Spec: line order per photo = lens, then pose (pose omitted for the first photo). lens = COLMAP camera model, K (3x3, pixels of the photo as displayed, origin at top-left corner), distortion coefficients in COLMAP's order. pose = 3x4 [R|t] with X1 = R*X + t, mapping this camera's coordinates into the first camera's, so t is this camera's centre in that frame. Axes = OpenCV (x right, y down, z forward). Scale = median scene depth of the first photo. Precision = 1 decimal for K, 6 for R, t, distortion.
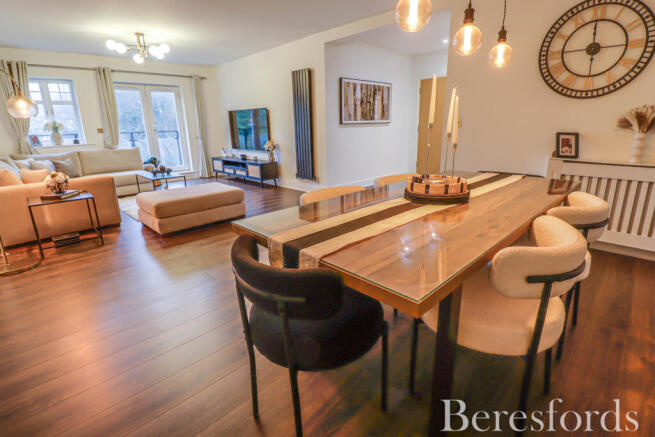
lens RADIAL K [[322.1, 0, 328.4], [0, 322.1, 218.4], [0, 0, 1]] dist [-0.010500, -0.005457]
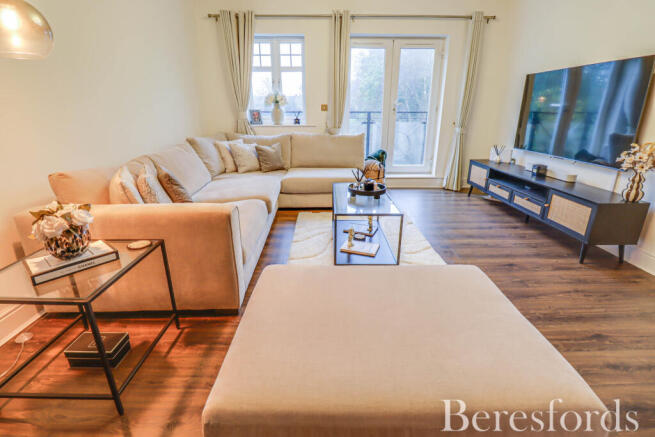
lens RADIAL K [[322.1, 0, 327.6], [0, 322.1, 221.0], [0, 0, 1]] dist [-0.010500, -0.005457]
pose [[0.738580, 0.238038, -0.630744, -0.193083], [-0.203159, 0.970686, 0.128436, -0.124569], [0.642826, 0.033281, 0.765289, 0.472124]]
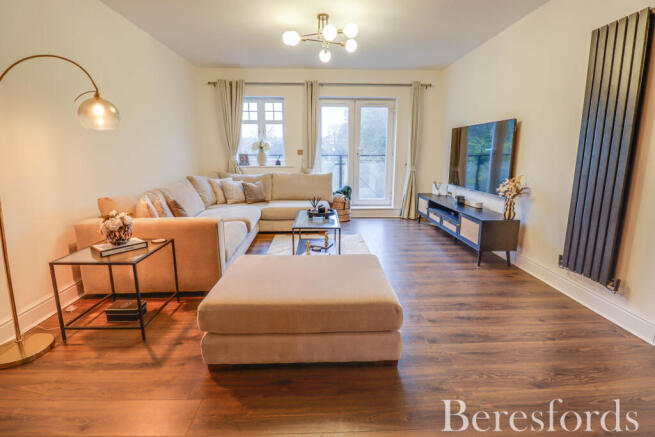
lens RADIAL K [[322.1, 0, 324.8], [0, 322.1, 213.0], [0, 0, 1]] dist [-0.010500, -0.005457]
pose [[0.750042, 0.144230, -0.645472, -0.061840], [-0.200415, 0.979611, -0.013990, -0.114360], [0.630294, 0.139855, 0.763656, 0.397835]]
